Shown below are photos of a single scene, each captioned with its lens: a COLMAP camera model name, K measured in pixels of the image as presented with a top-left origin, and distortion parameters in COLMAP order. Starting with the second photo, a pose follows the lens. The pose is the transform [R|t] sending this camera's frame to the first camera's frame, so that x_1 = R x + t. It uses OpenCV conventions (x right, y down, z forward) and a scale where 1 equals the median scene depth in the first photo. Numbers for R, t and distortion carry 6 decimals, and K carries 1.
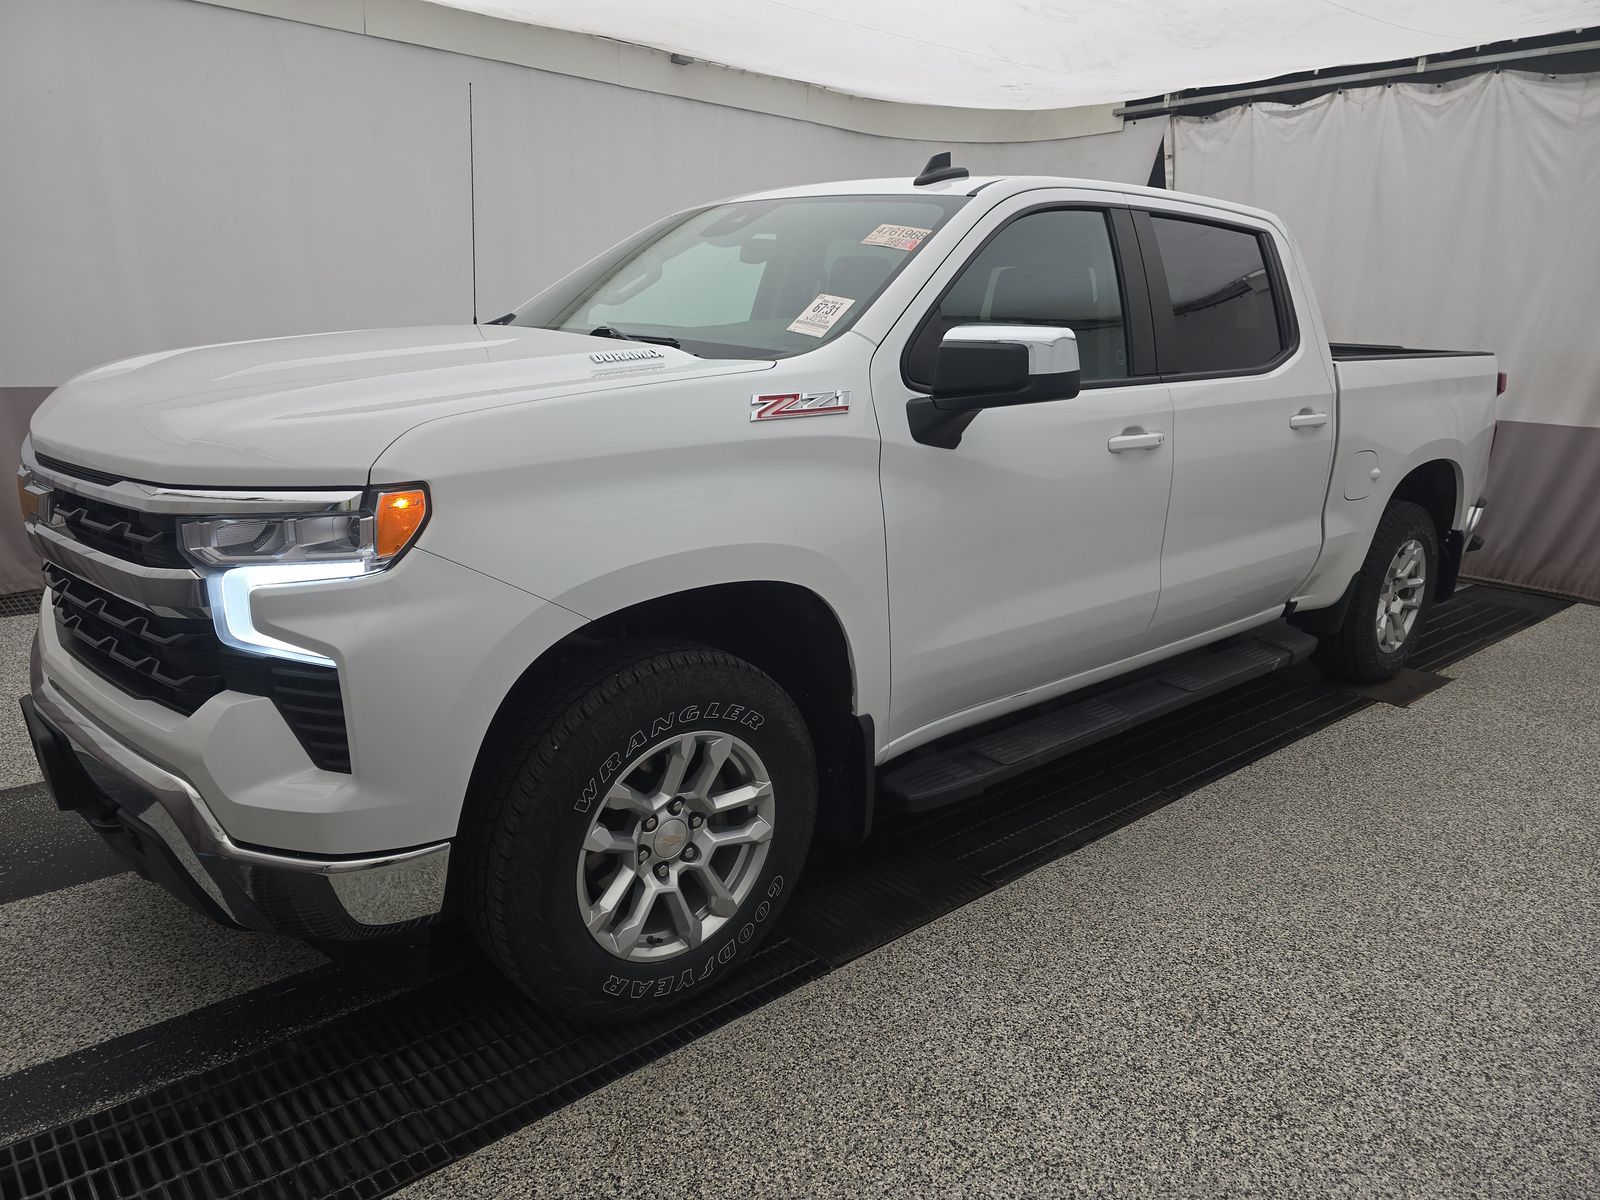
lens RADIAL K [[1076.9, 0, 800.5], [0, 1076.9, 600.2], [0, 0, 1]] dist [0.030357, -0.026049]
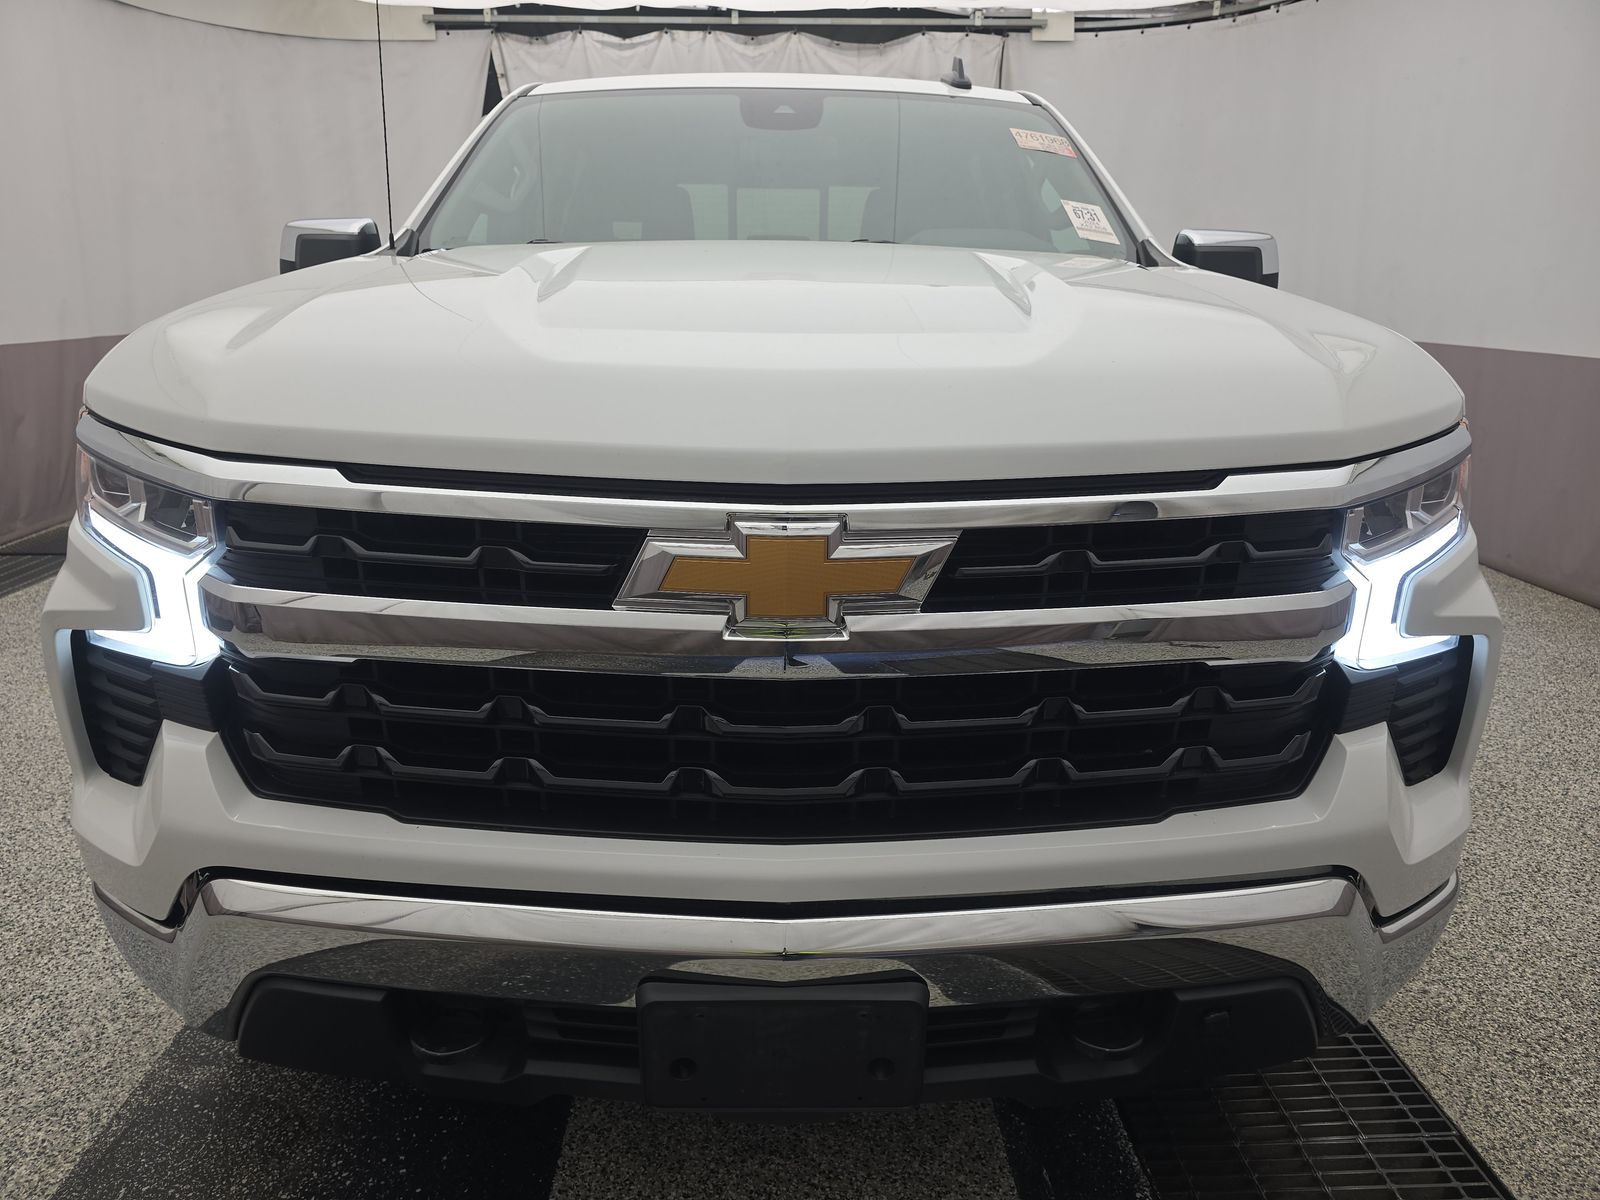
lens RADIAL K [[1076.9, 0, 796.5], [0, 1076.9, 599.2], [0, 0, 1]] dist [0.030357, -0.026049]
pose [[0.642552, -0.245481, 0.725855, -0.360159], [0.207259, 0.967662, 0.143787, -0.052057], [-0.737679, 0.058050, 0.672651, 0.221993]]
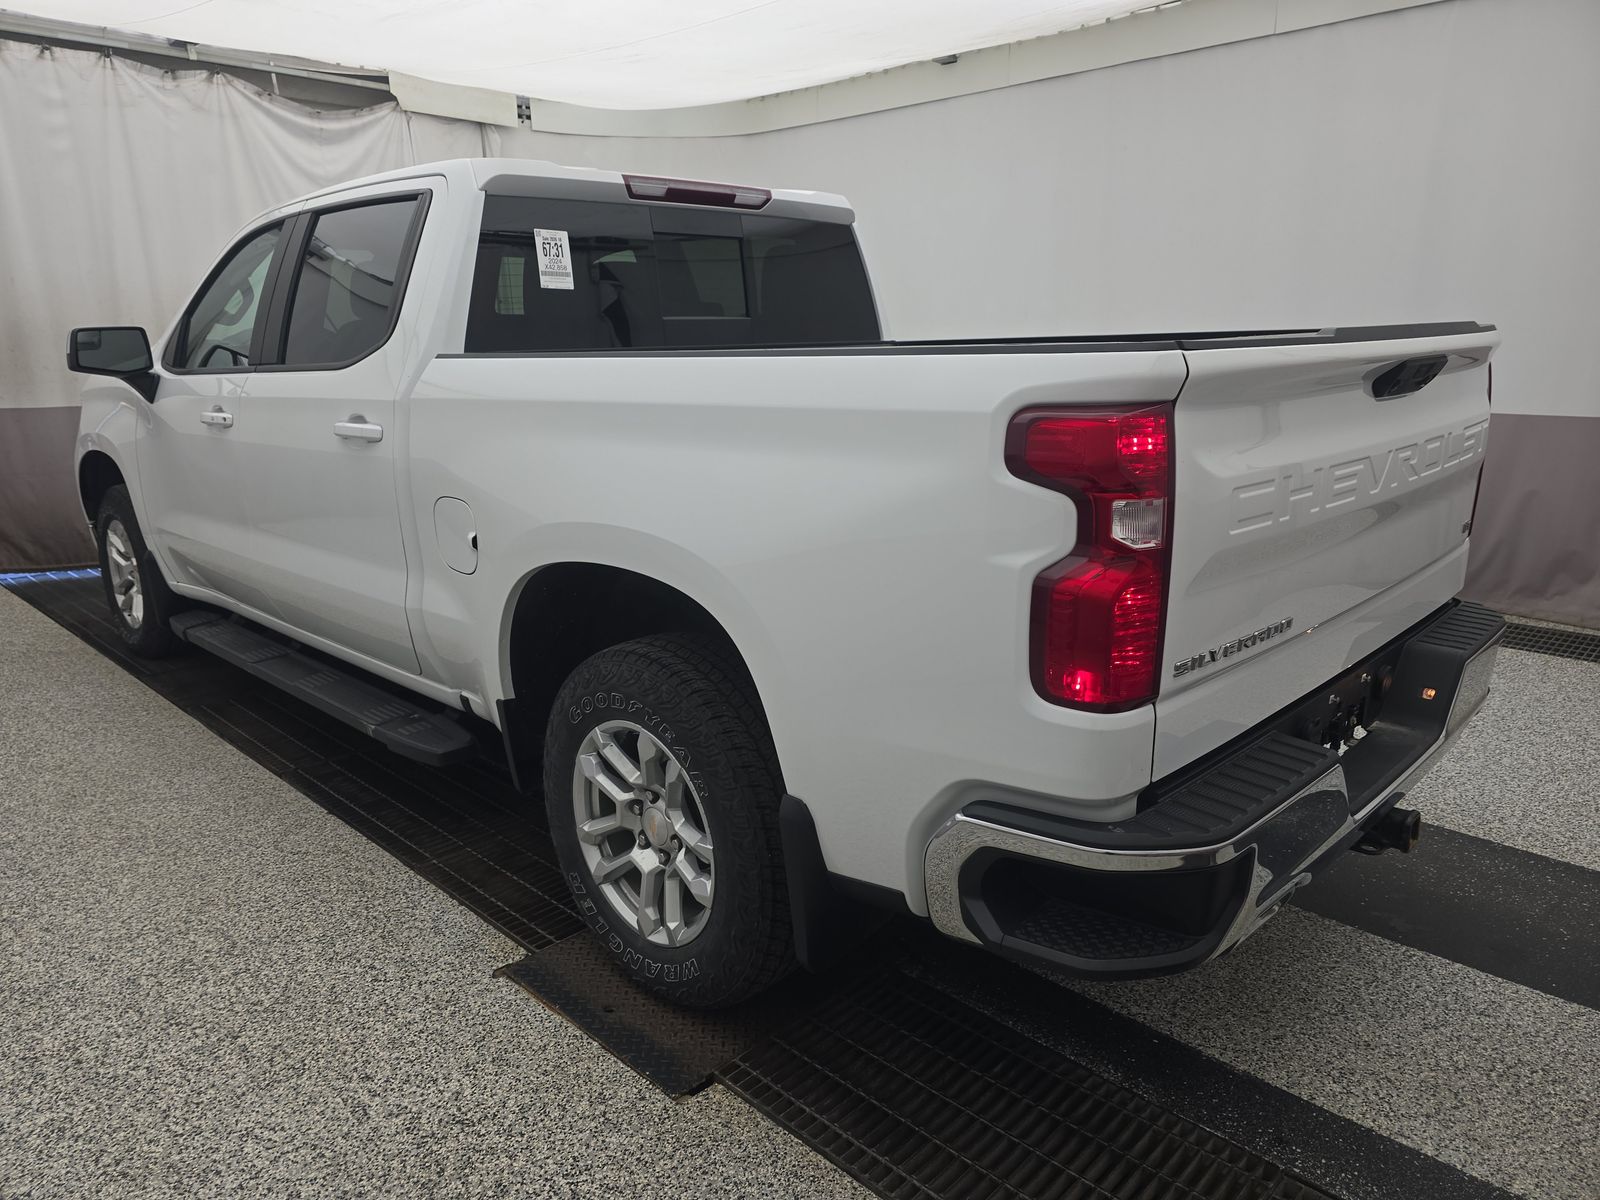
lens RADIAL K [[1076.9, 0, 796.1], [0, 1076.9, 591.8], [0, 0, 1]] dist [0.030357, -0.026049]
pose [[0.071161, 0.193568, -0.978503, 1.223015], [-0.239027, 0.955716, 0.171677, -0.252758], [0.968402, 0.221672, 0.114278, 1.180953]]
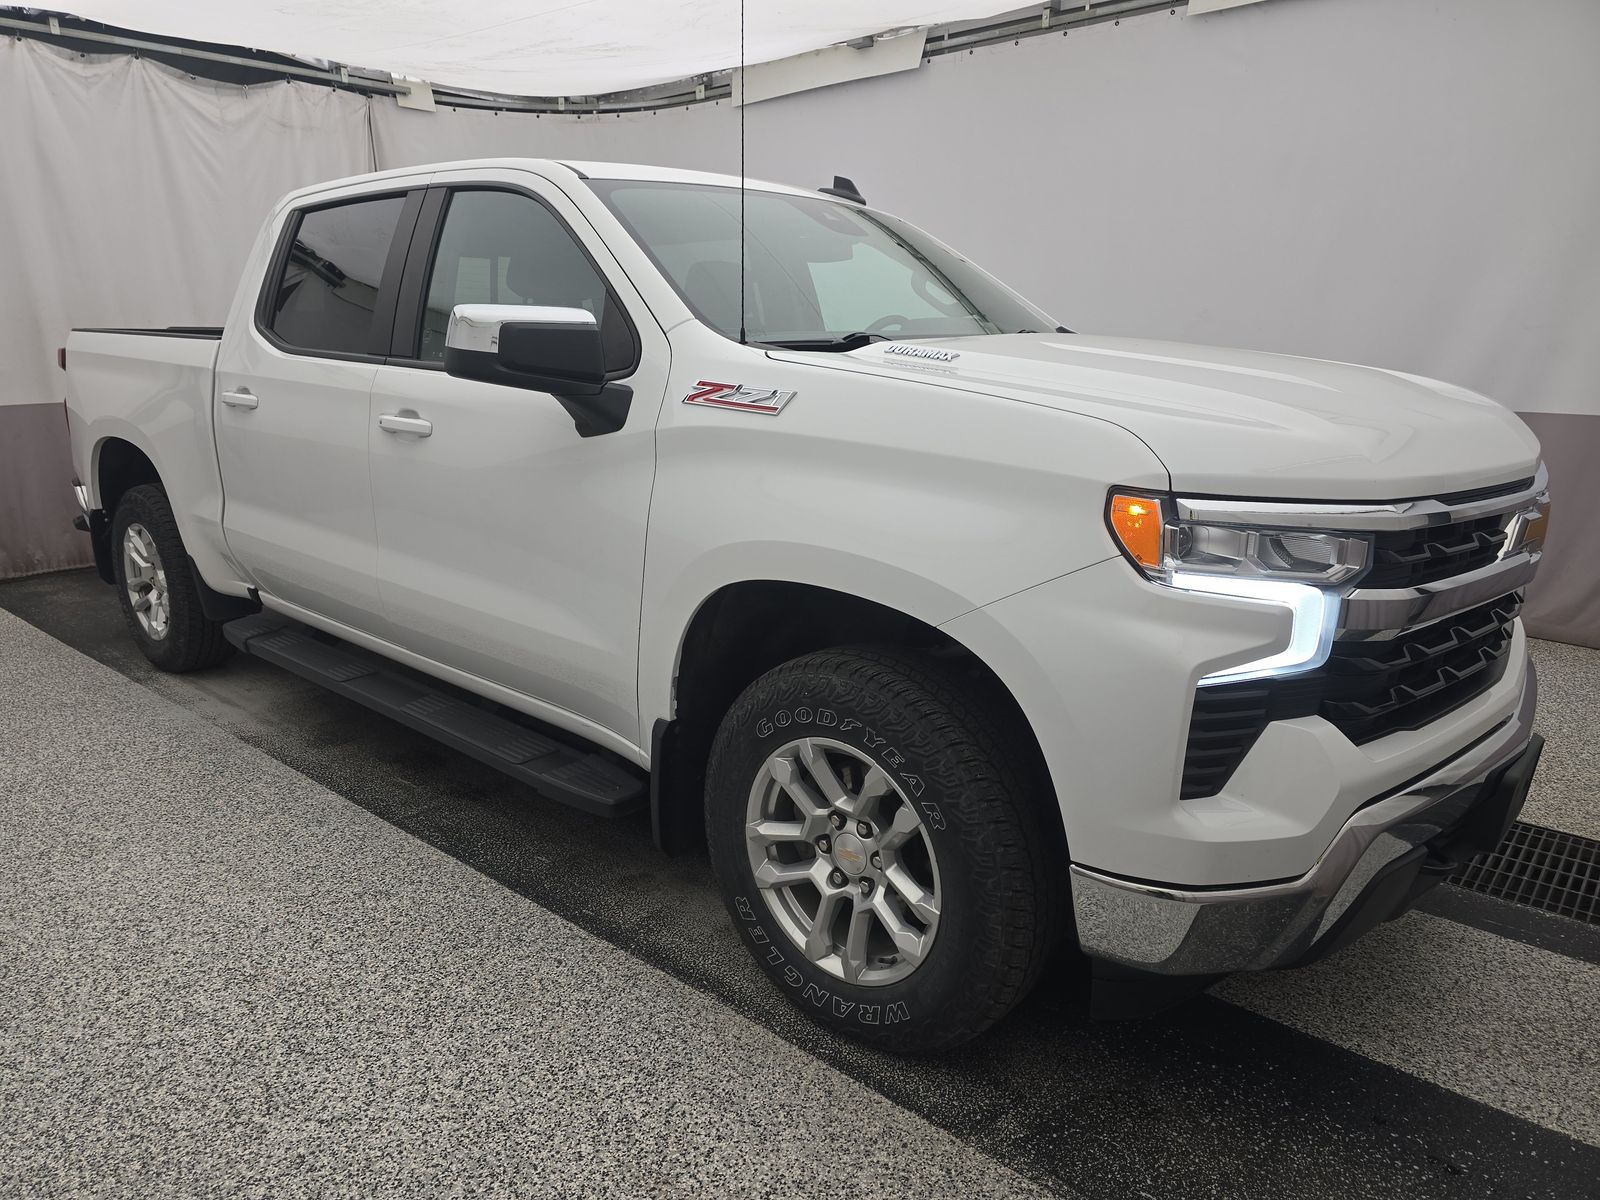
lens RADIAL K [[1076.9, 0, 799.2], [0, 1076.9, 606.1], [0, 0, 1]] dist [0.030357, -0.026049]
pose [[-0.125258, -0.275802, 0.953018, -0.521625], [0.245510, 0.922091, 0.299120, -0.157578], [-0.961268, 0.271443, -0.047787, 0.566263]]
